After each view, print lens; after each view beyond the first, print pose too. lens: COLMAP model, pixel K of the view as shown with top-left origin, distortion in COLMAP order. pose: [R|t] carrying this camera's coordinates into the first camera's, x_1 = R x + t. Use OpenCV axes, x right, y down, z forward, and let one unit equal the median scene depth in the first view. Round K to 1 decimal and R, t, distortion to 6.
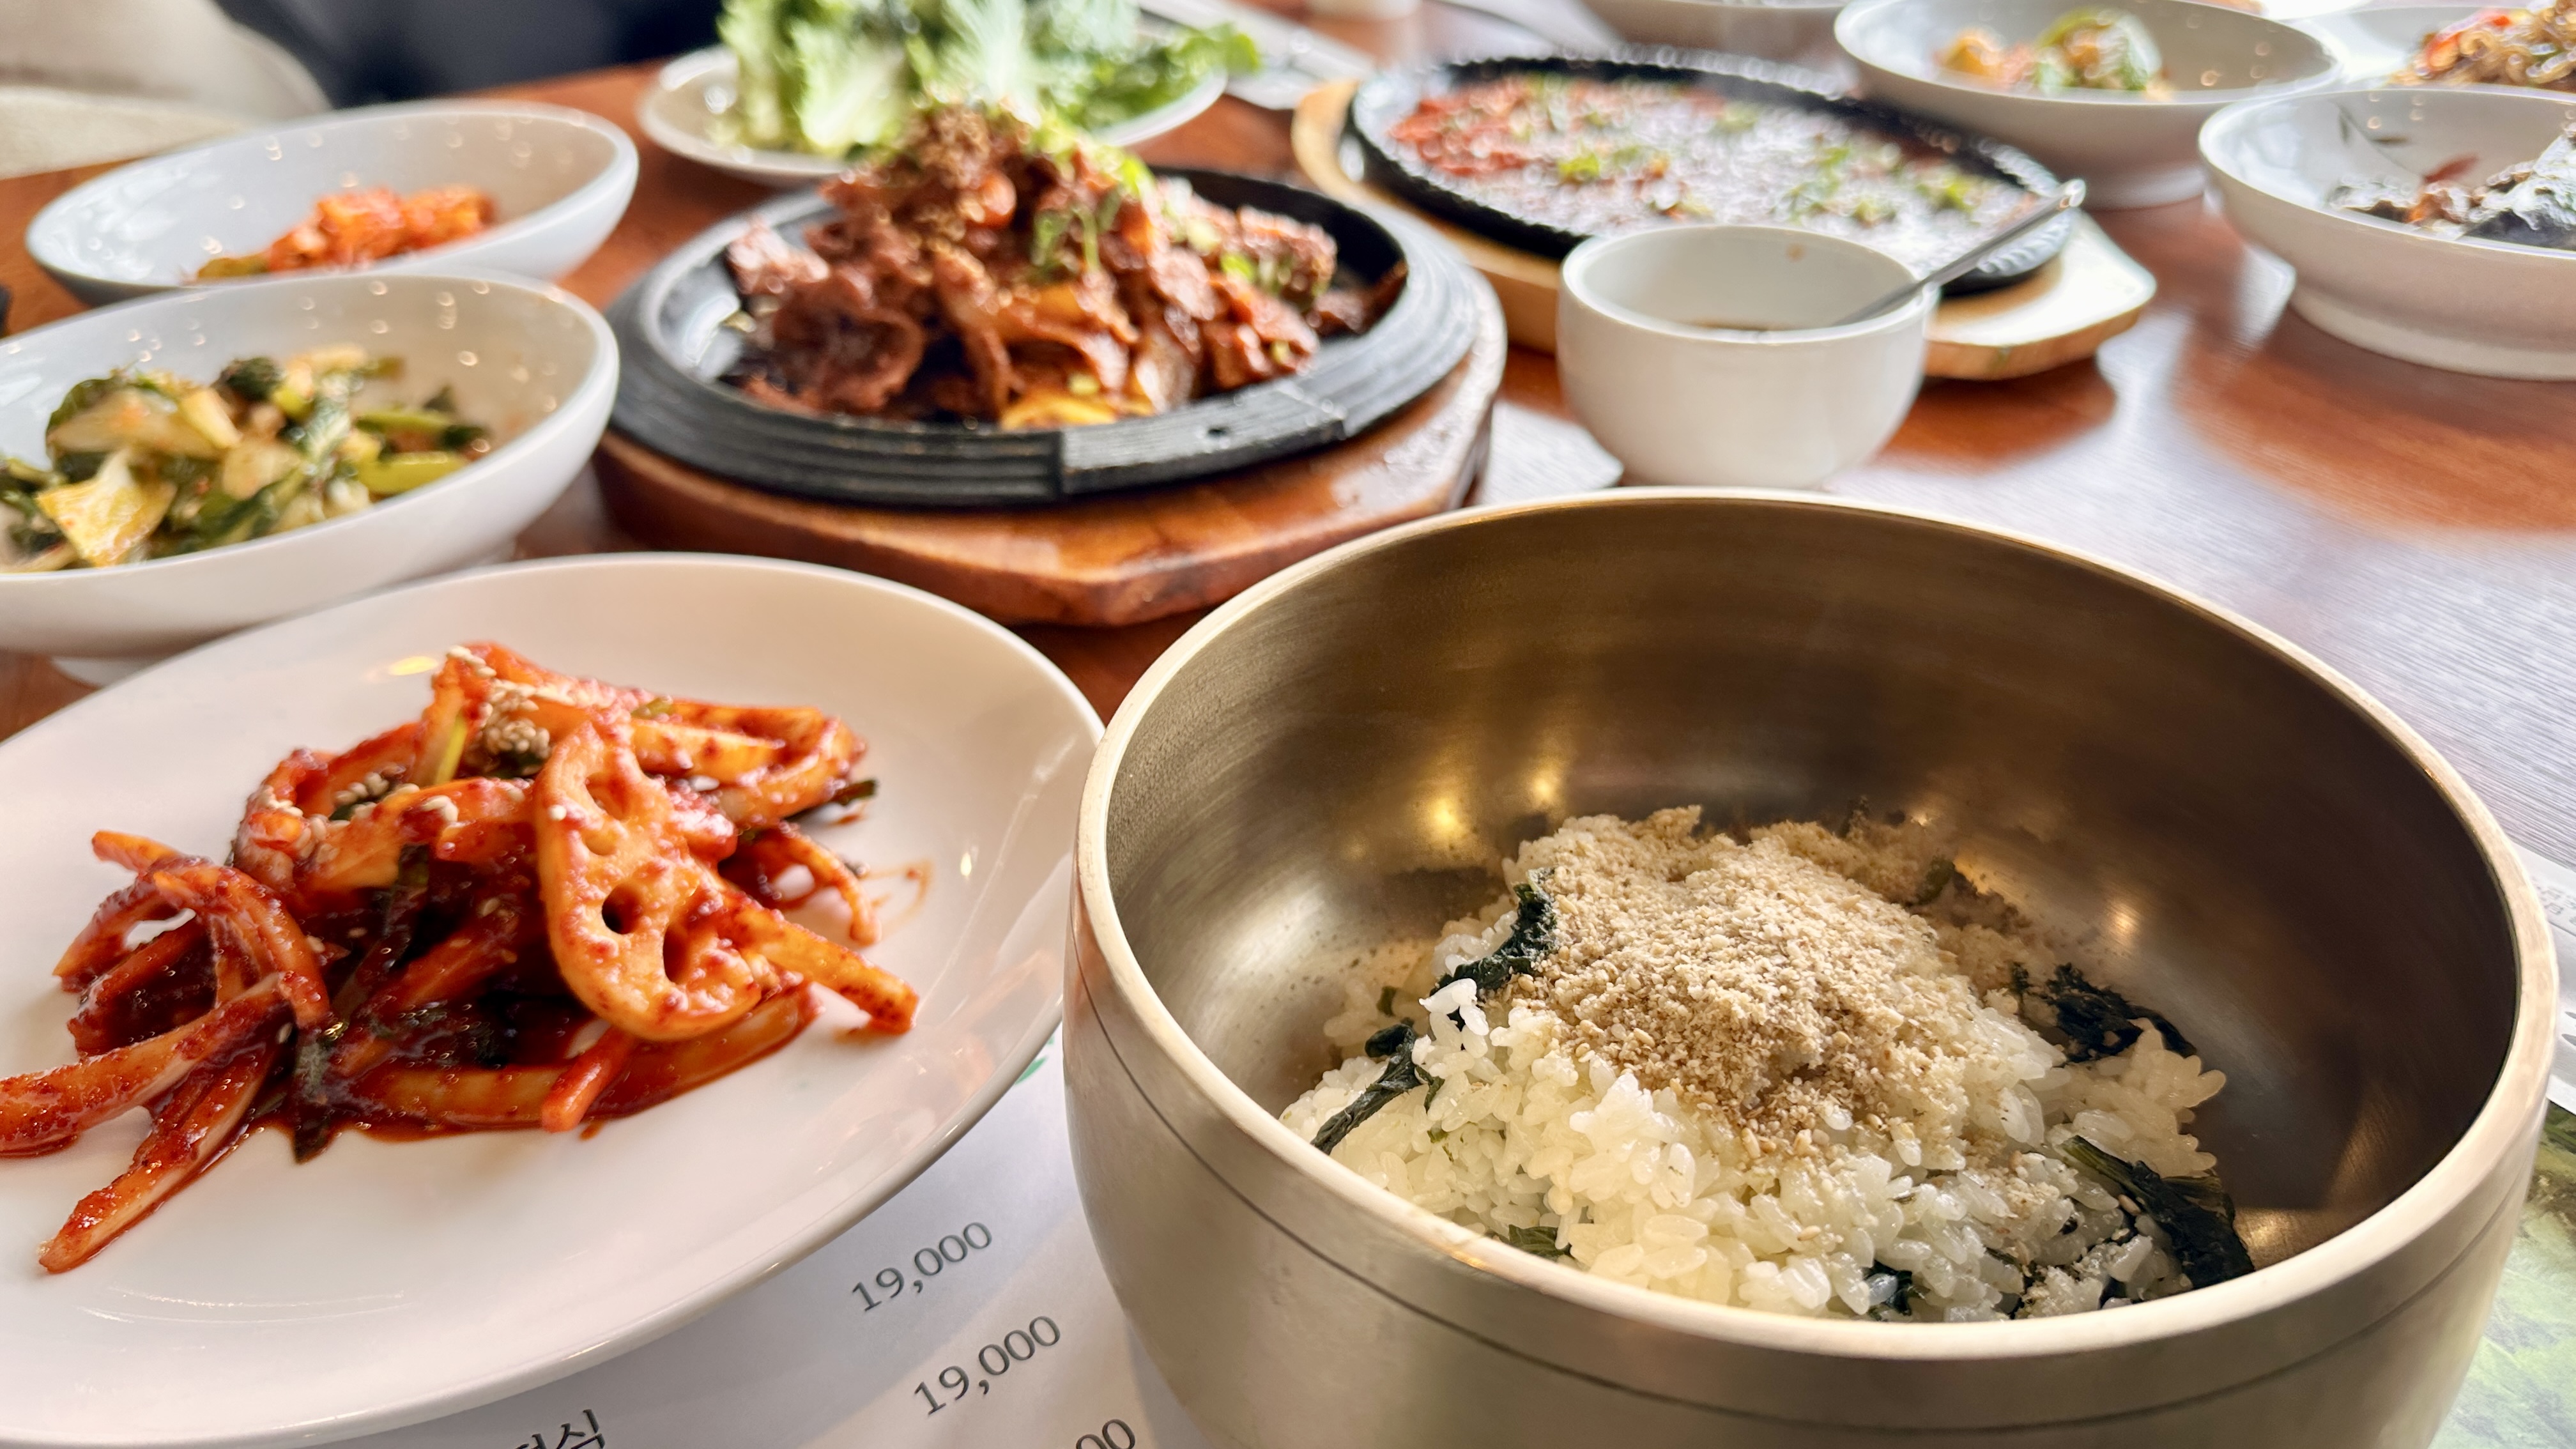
lens RADIAL K [[1865.3, 0, 1288.0], [0, 1865.3, 724.5], [0, 0, 1]] dist [0.009089, -0.069238]
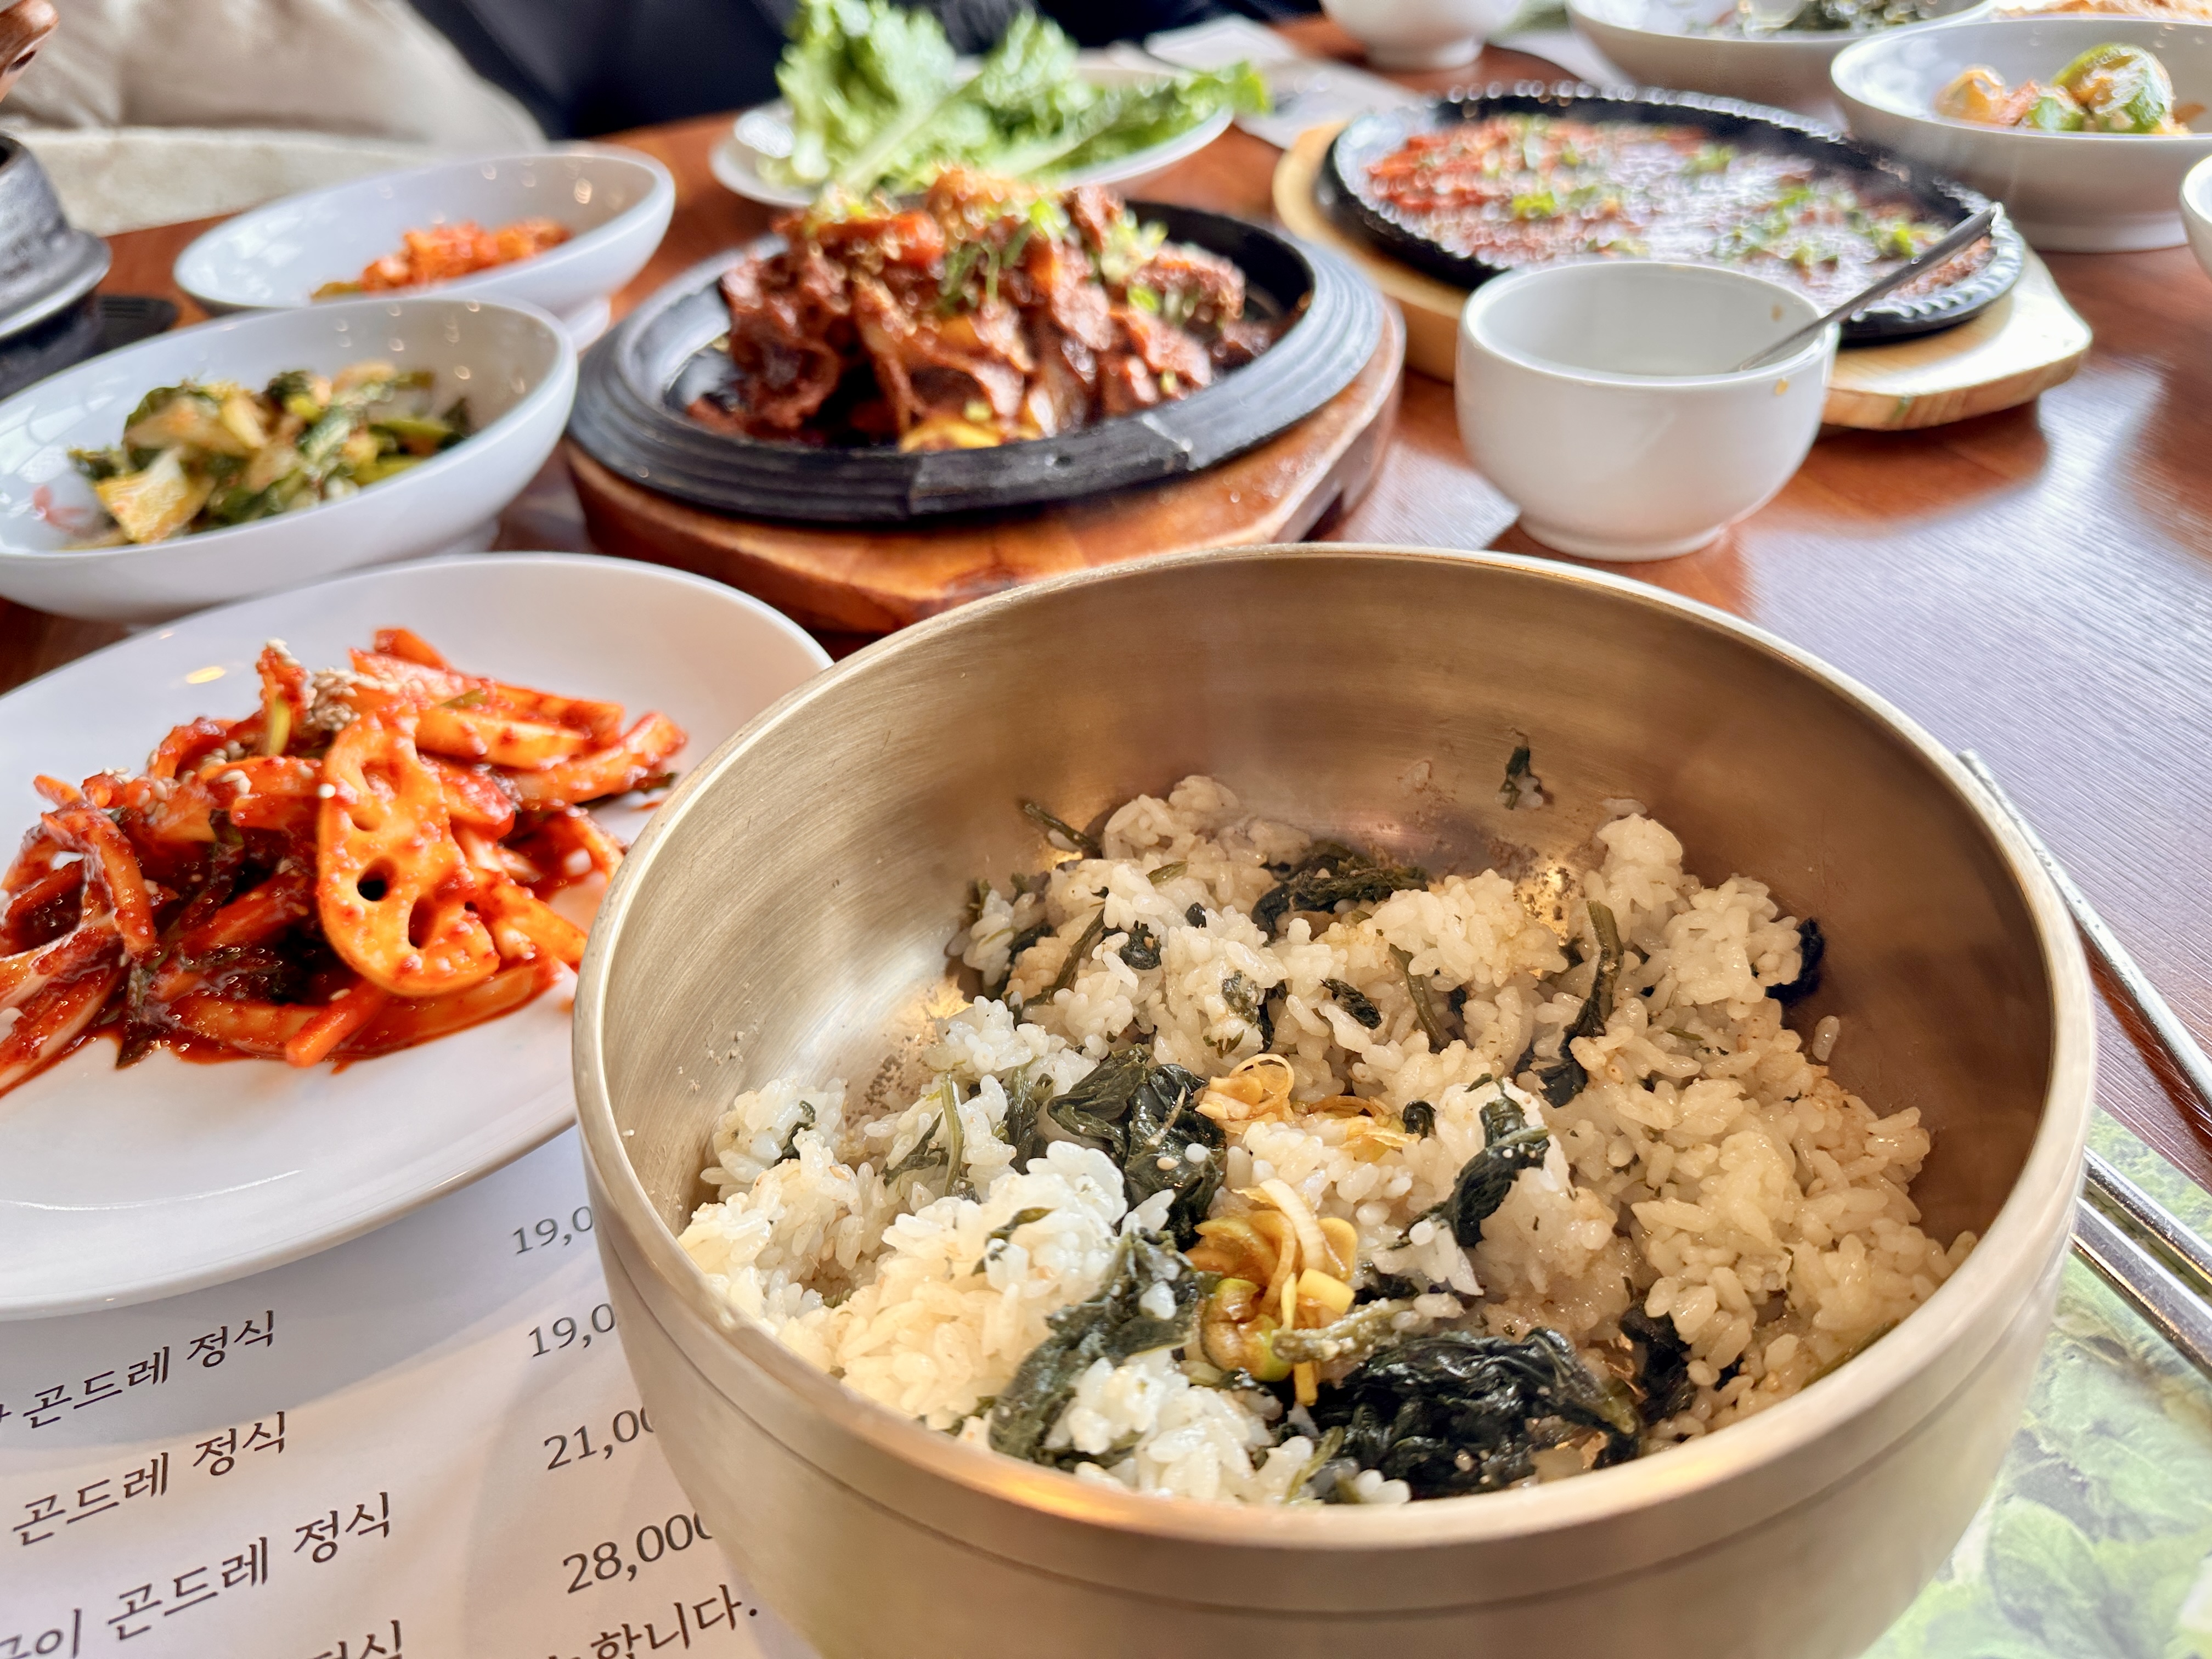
lens RADIAL K [[1624.9, 0, 1106.0], [0, 1624.9, 829.5], [0, 0, 1]] dist [-0.032085, -0.006984]
pose [[0.977118, 0.077913, -0.197914, 0.190766], [-0.061117, 0.994100, 0.089610, -0.033012], [0.203728, -0.075463, 0.976115, 0.089549]]
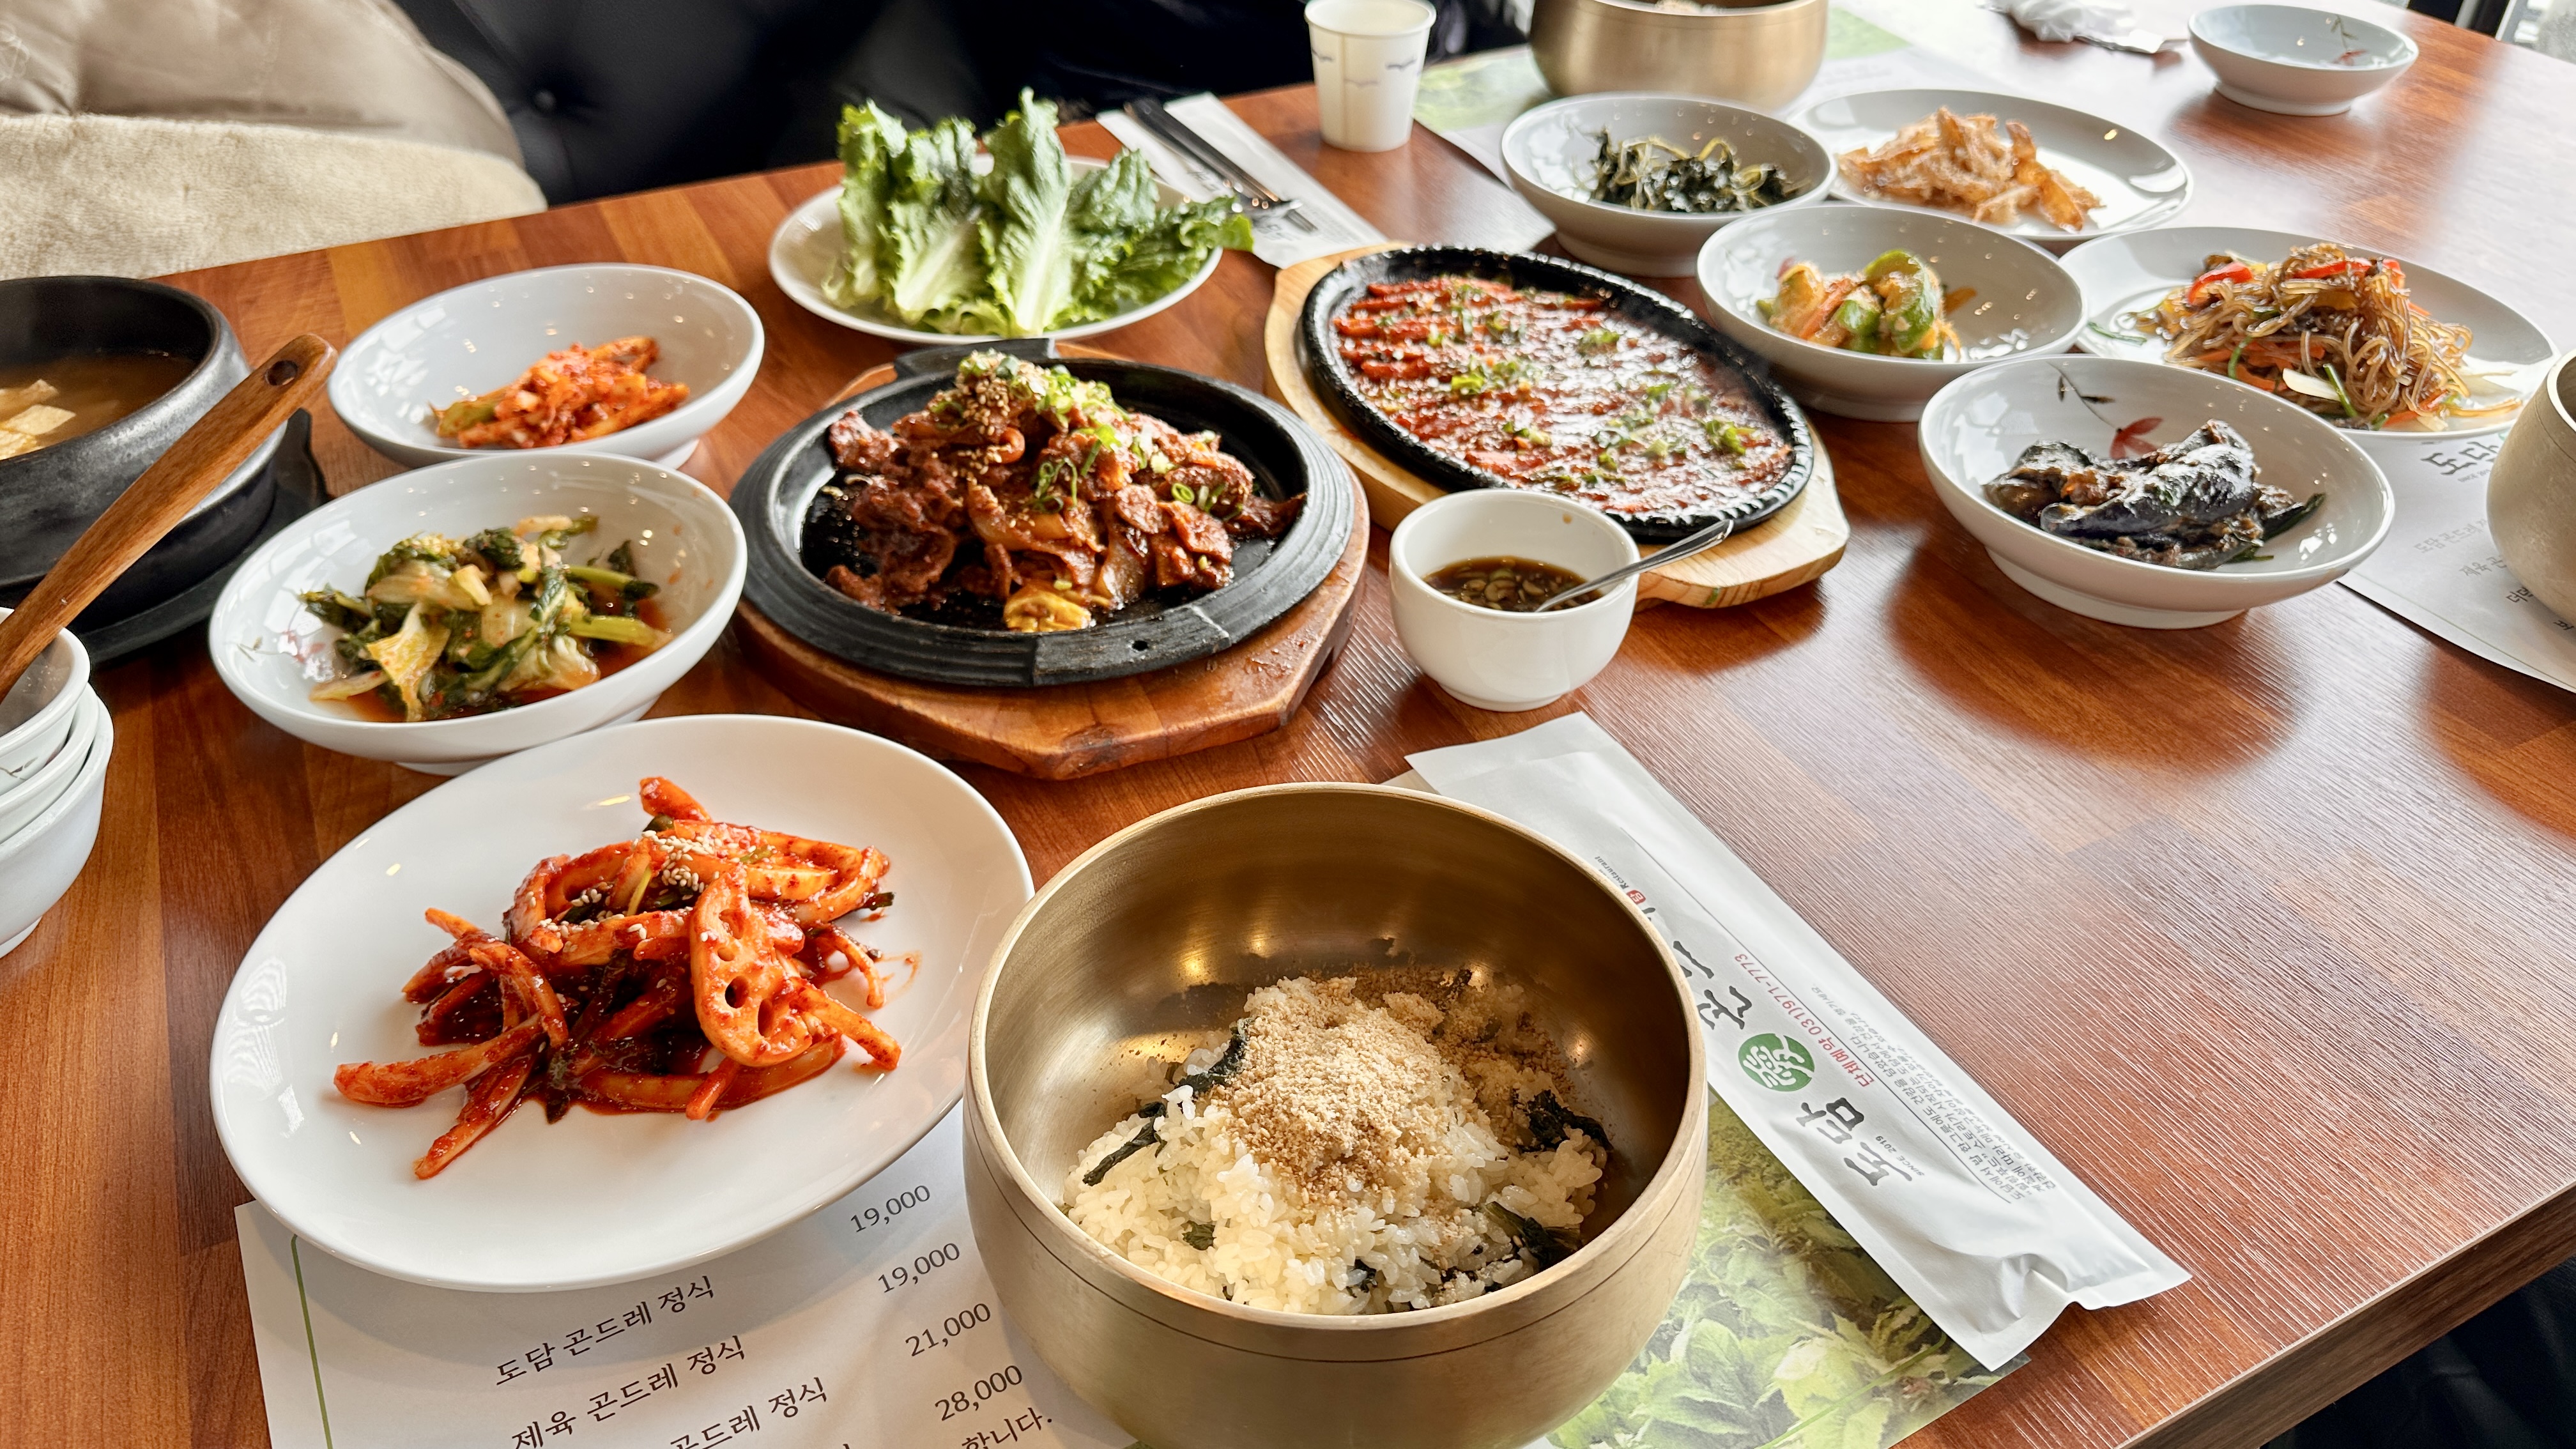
lens RADIAL K [[1868.0, 0, 1313.3], [0, 1868.0, 674.3], [0, 0, 1]] dist [0.050817, -0.118280]
pose [[0.996688, 0.075325, -0.030661, 0.153212], [-0.073302, 0.995350, 0.062485, -0.246150], [0.035225, -0.060031, 0.997575, -0.514639]]
